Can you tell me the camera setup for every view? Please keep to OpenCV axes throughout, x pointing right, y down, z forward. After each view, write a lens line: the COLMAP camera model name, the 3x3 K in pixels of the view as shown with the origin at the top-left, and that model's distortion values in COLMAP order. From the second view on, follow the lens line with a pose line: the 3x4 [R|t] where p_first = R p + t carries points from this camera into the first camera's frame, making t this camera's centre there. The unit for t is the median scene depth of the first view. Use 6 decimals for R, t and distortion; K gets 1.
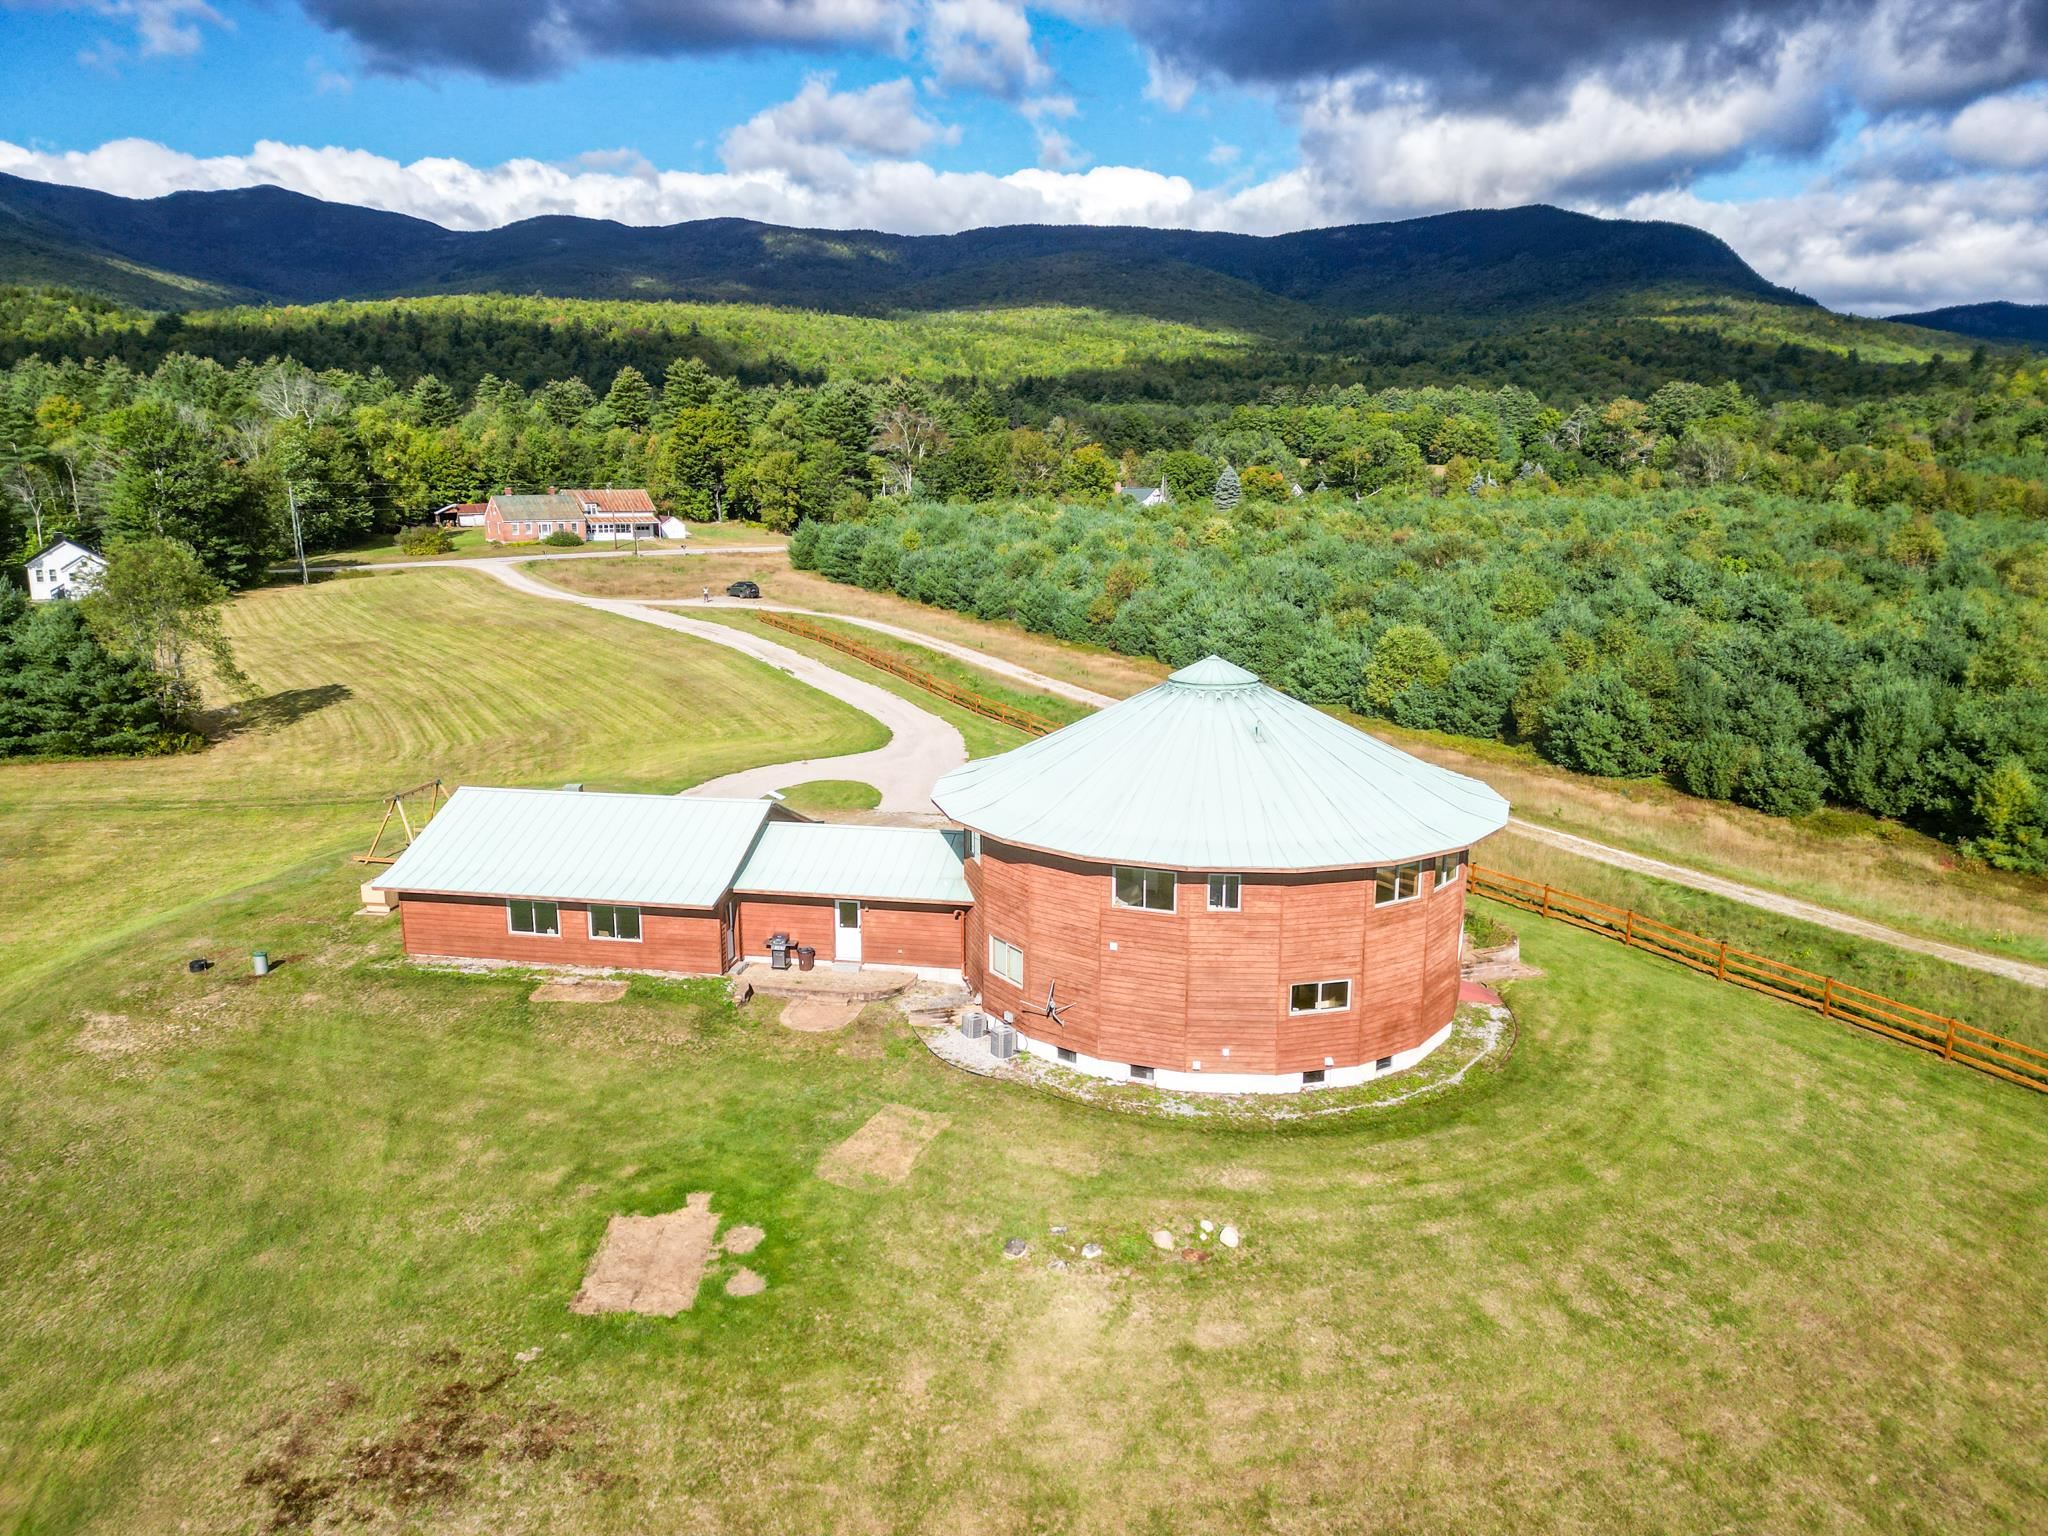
lens RADIAL K [[1453.2, 0, 1024.0], [0, 1453.2, 768.0], [0, 0, 1]] dist [0.088248, -0.068792]
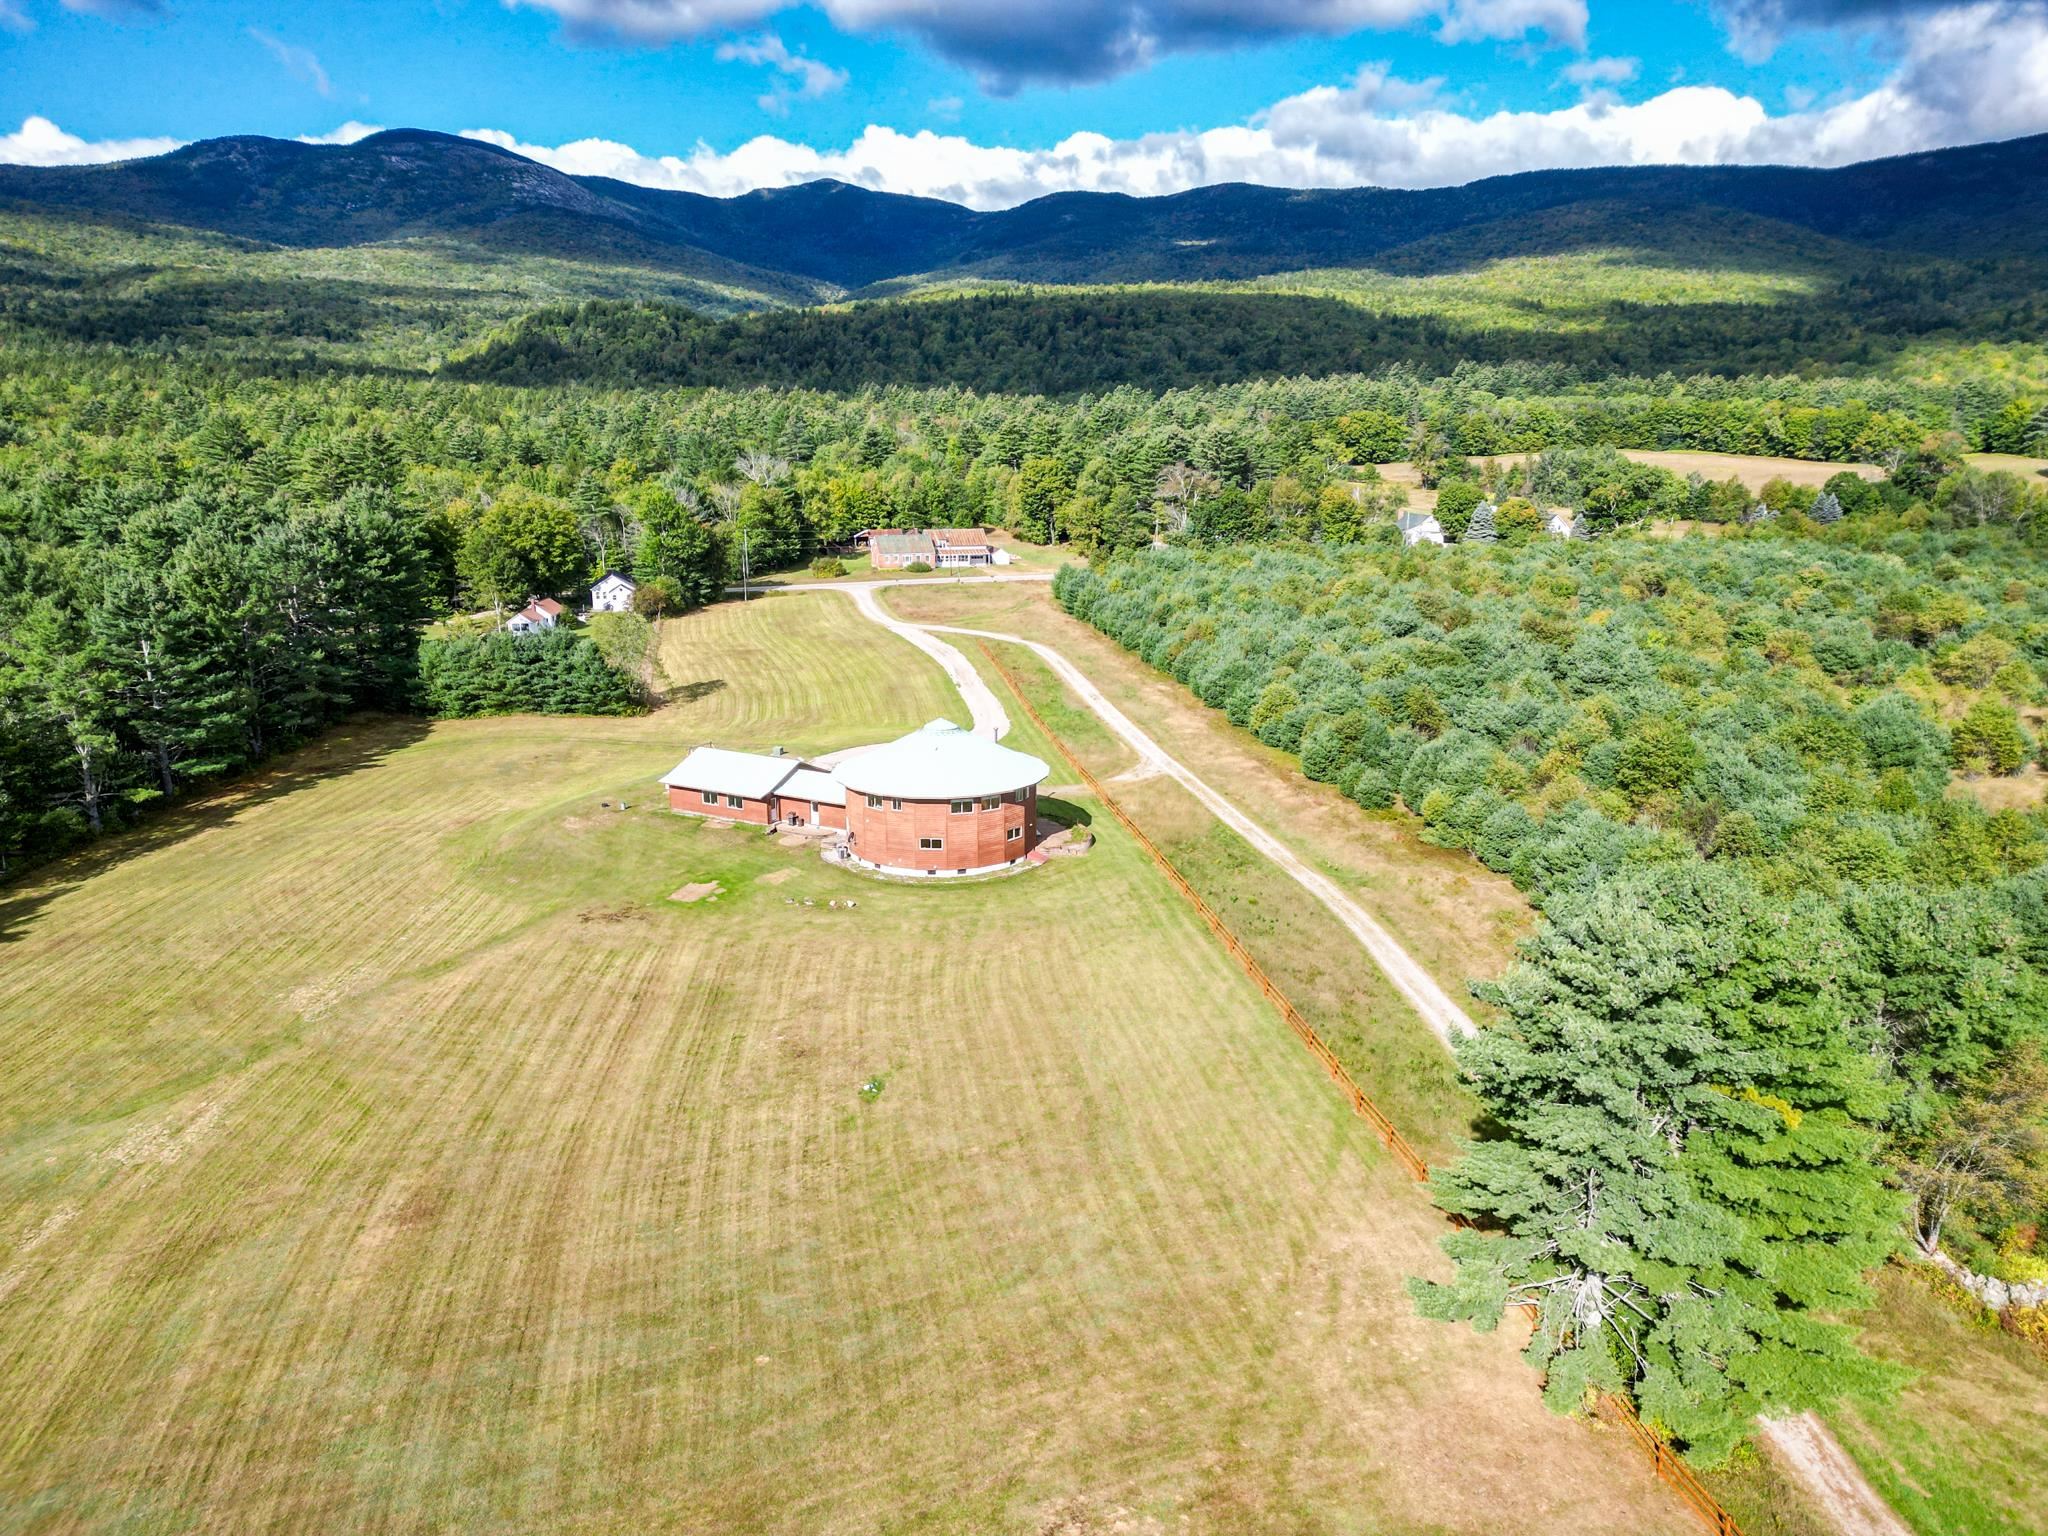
lens RADIAL K [[1429.1, 0, 1024.0], [0, 1429.1, 768.0], [0, 0, 1]] dist [0.150943, -0.157799]
pose [[0.948494, 0.075072, -0.307773, 0.276044], [-0.066724, 0.997064, 0.037572, -0.024440], [0.309690, -0.015101, 0.950718, -0.360569]]
